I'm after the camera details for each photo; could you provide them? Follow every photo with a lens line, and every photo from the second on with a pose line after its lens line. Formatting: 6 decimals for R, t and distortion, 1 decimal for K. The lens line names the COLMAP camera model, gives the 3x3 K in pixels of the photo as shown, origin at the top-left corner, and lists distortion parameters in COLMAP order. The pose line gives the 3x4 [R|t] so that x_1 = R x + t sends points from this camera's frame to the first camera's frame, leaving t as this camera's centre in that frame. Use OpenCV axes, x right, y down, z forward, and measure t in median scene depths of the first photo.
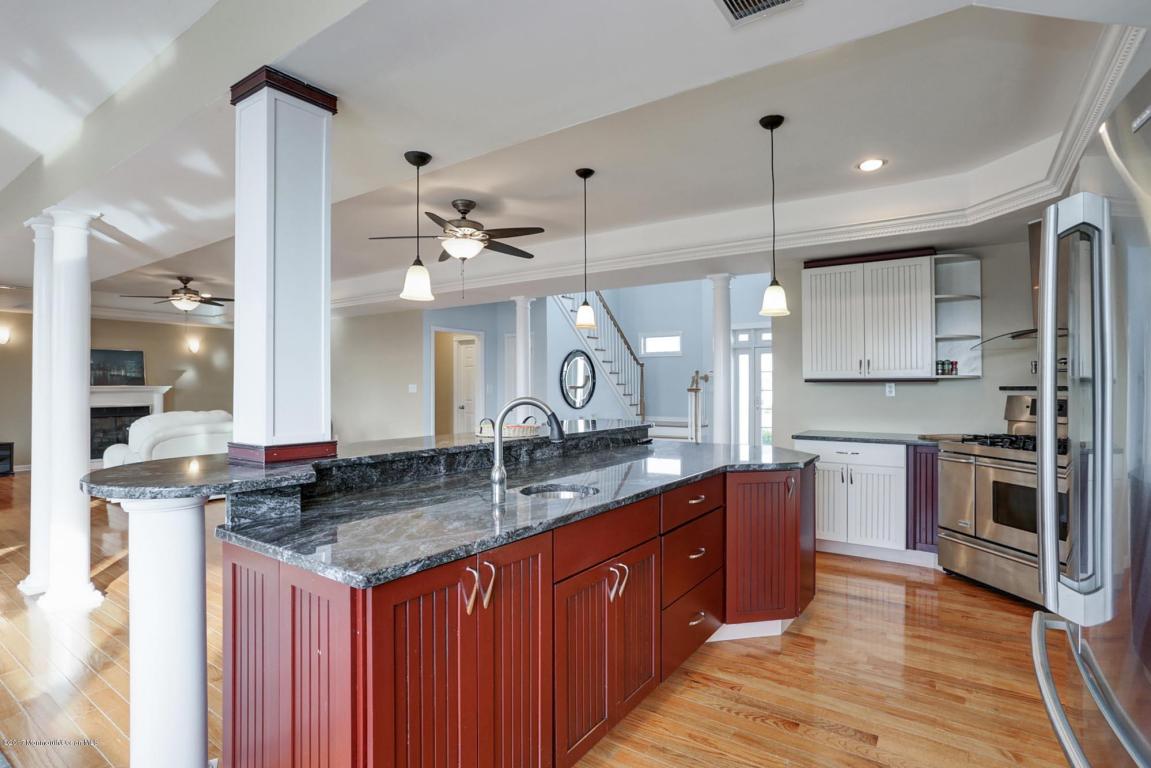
lens RADIAL K [[573.3, 0, 590.2], [0, 573.3, 374.2], [0, 0, 1]] dist [-0.041112, 0.016005]
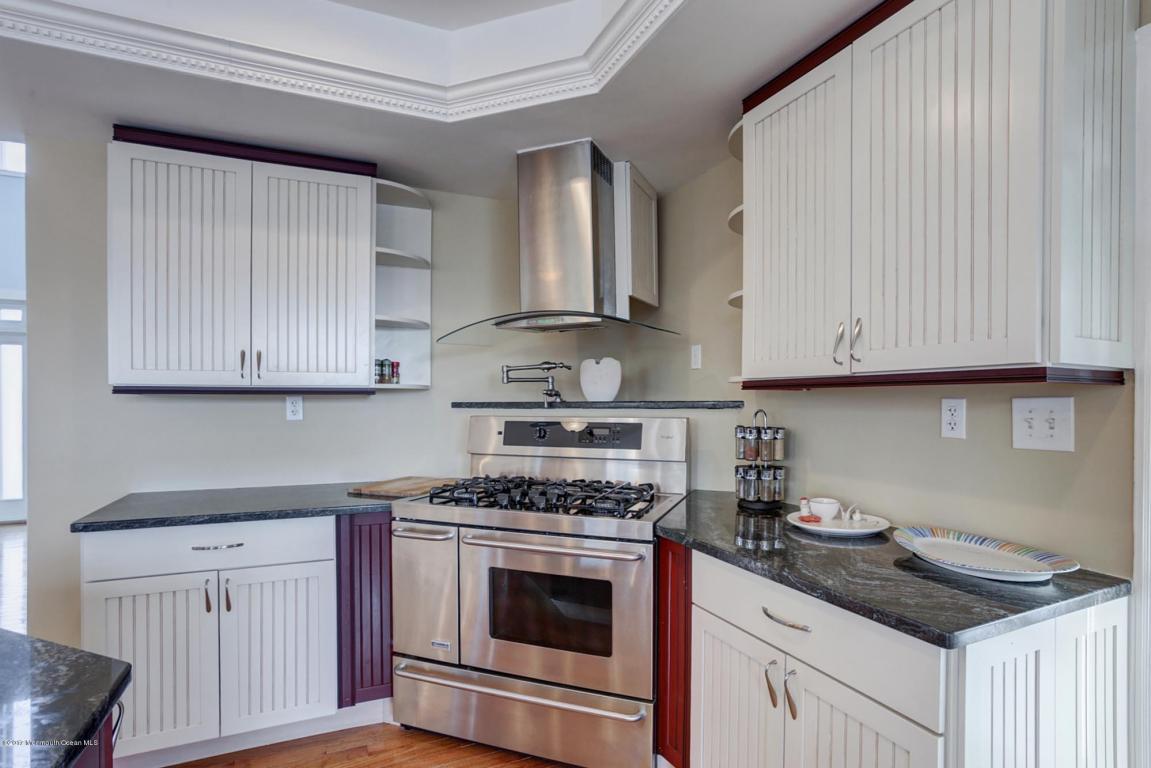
lens RADIAL K [[573.3, 0, 570.5], [0, 573.3, 405.2], [0, 0, 1]] dist [-0.041112, 0.016005]
pose [[0.544019, -0.010172, 0.839011, 0.221191], [-0.017790, 0.999562, 0.023653, 0.006757], [-0.838884, -0.027793, 0.543600, 0.503414]]
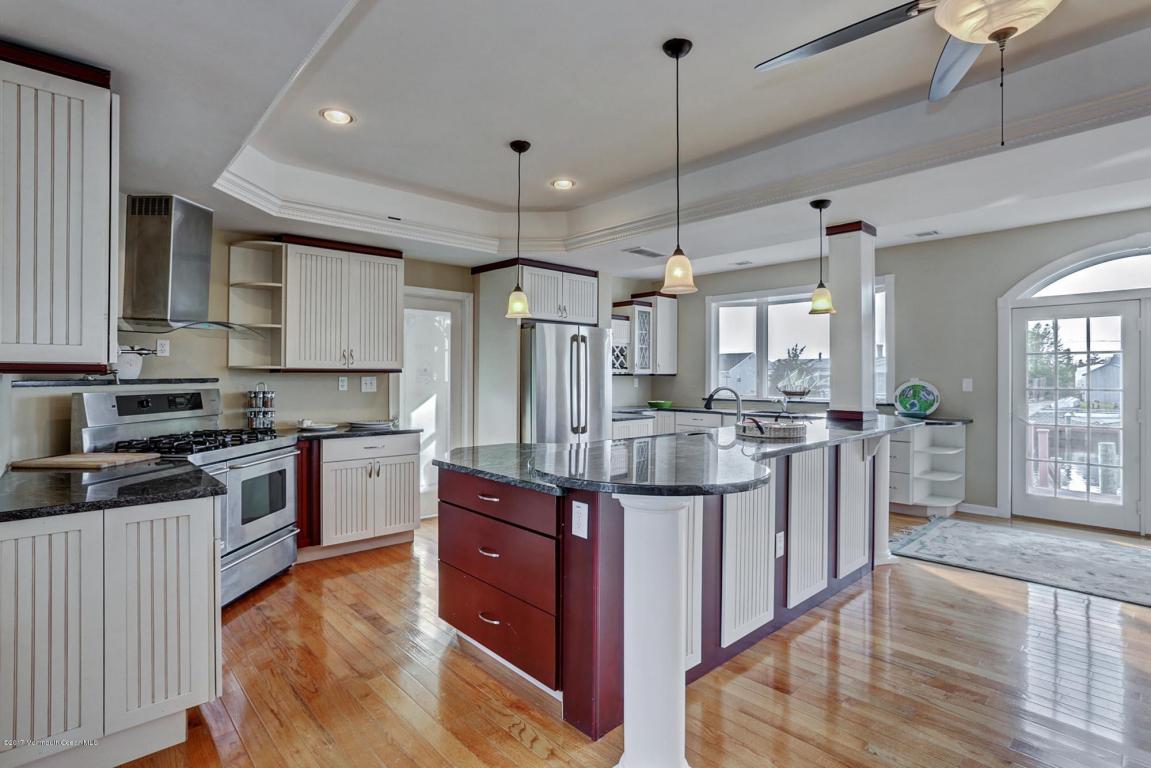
lens RADIAL K [[573.3, 0, 591.7], [0, 573.3, 377.3], [0, 0, 1]] dist [-0.041112, 0.016005]
pose [[-0.970406, -0.000026, 0.241480, -0.067990], [-0.005210, 0.999769, -0.020830, 0.028277], [-0.241424, -0.021471, -0.970182, 1.465219]]
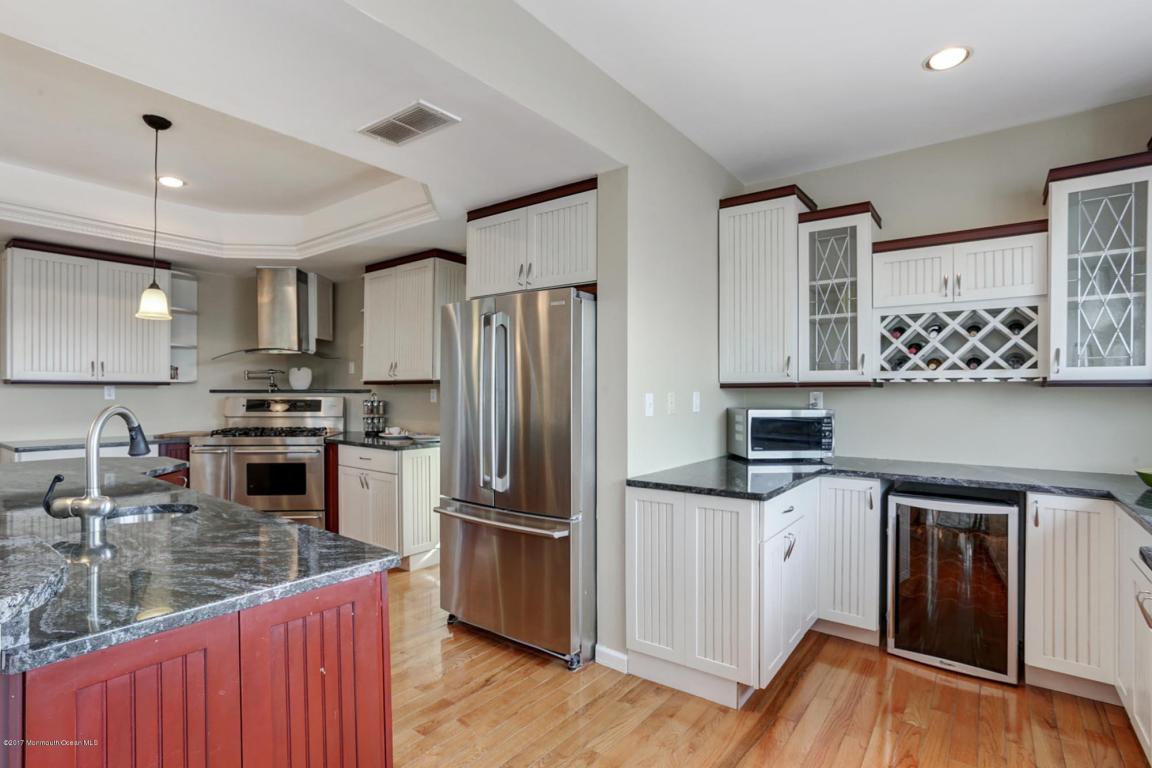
lens RADIAL K [[573.8, 0, 568.0], [0, 573.8, 393.4], [0, 0, 1]] dist [-0.041112, 0.016005]
pose [[0.077796, -0.005558, 0.996954, -0.422418], [-0.025189, 0.999654, 0.007538, 0.001199], [-0.996651, -0.025699, 0.077629, 0.141120]]
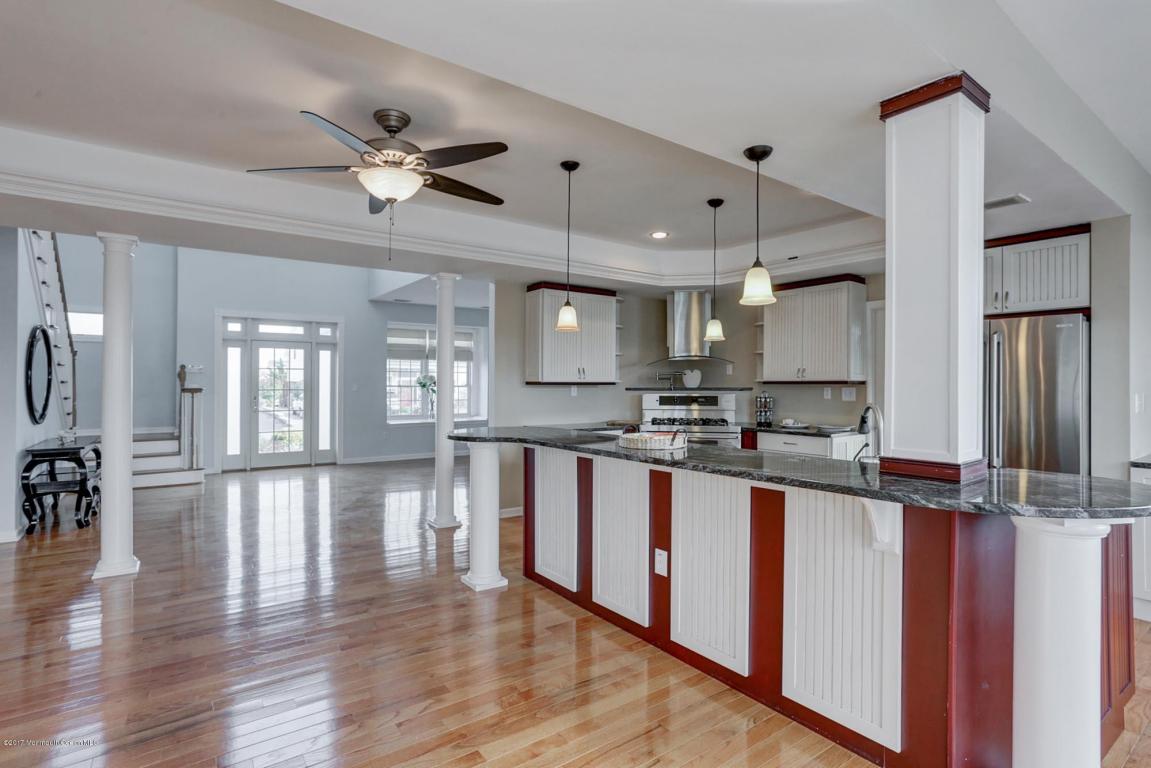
lens RADIAL K [[573.3, 0, 570.5], [0, 573.3, 388.8], [0, 0, 1]] dist [-0.041112, 0.016005]
pose [[0.356232, -0.006543, 0.934375, -0.802346], [-0.024518, 0.999566, 0.016347, 0.002802], [-0.934076, -0.028732, 0.355916, 0.582513]]
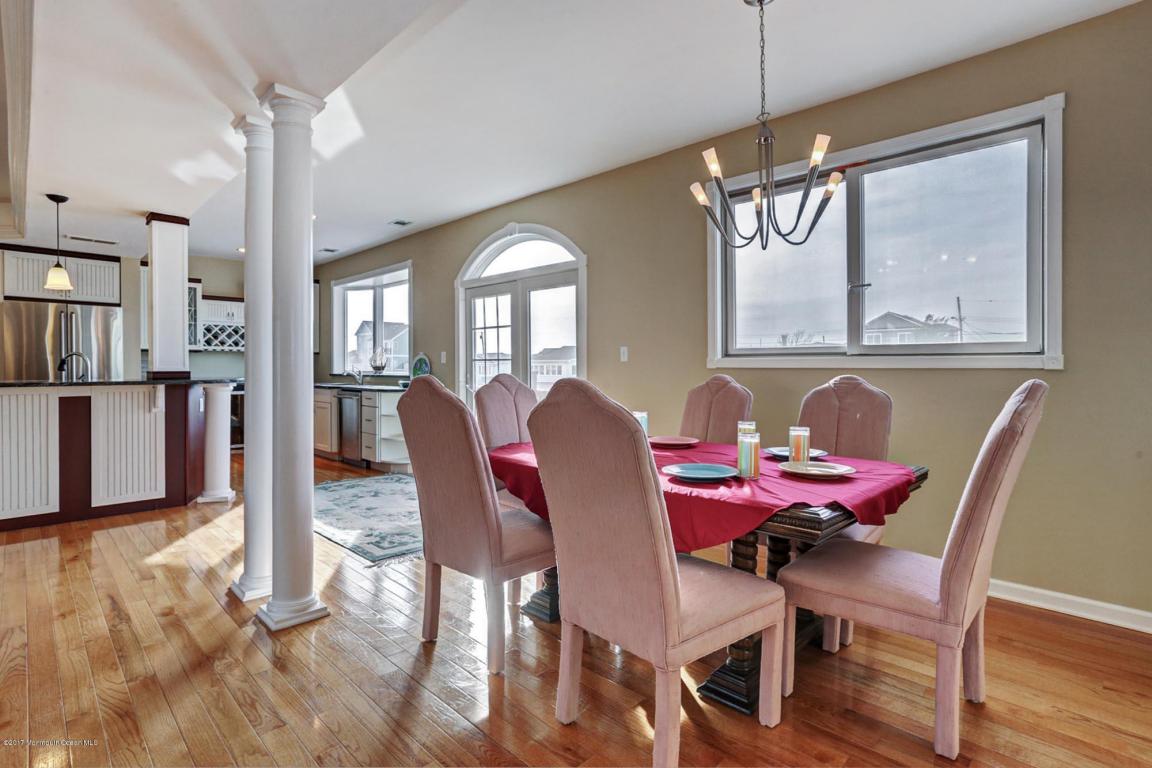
lens RADIAL K [[573.8, 0, 575.6], [0, 573.8, 377.3], [0, 0, 1]] dist [-0.041112, 0.016005]
pose [[-0.977627, -0.007143, 0.210225, -1.259815], [-0.008363, 0.999953, -0.004917, 0.070924], [-0.210180, -0.006565, -0.977641, 1.374782]]
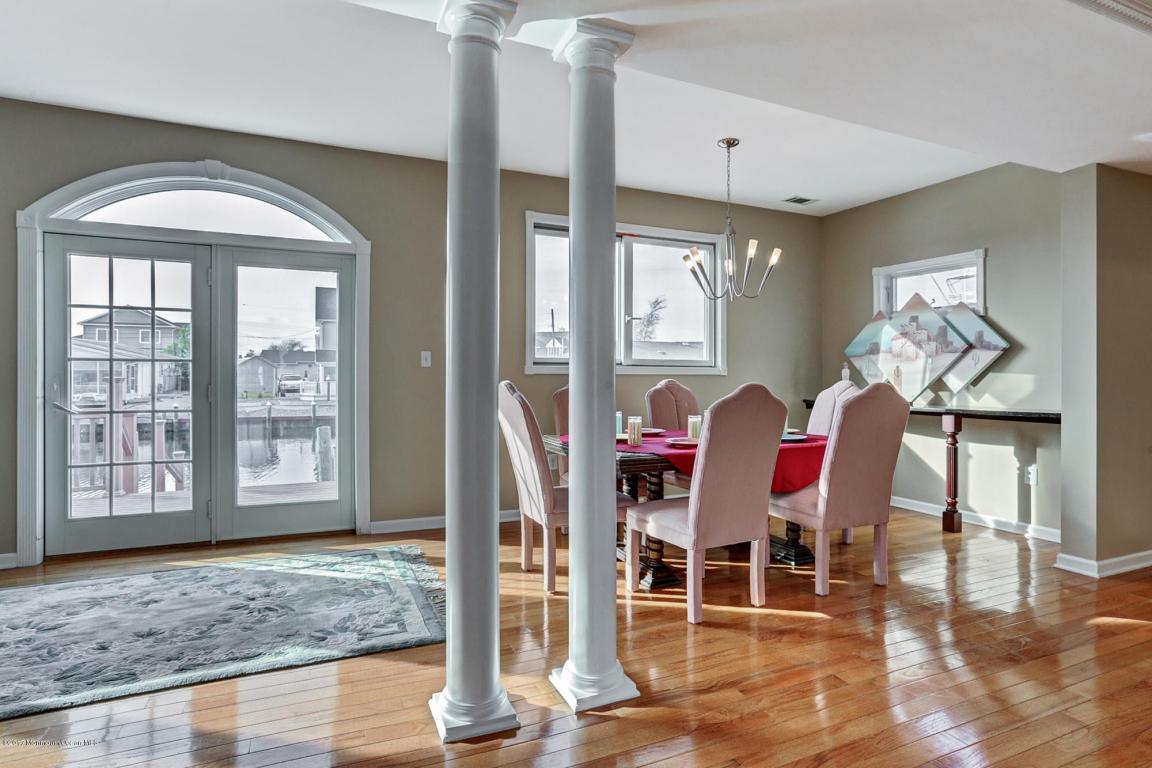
lens RADIAL K [[605.7, 0, 565.4], [0, 605.7, 376.5], [0, 0, 1]] dist [0.005663, 0.006086]
pose [[-0.575379, -0.003264, -0.817880, -0.391033], [0.007794, 0.999925, -0.009474, 0.062117], [0.817850, -0.011825, -0.575310, 1.121951]]
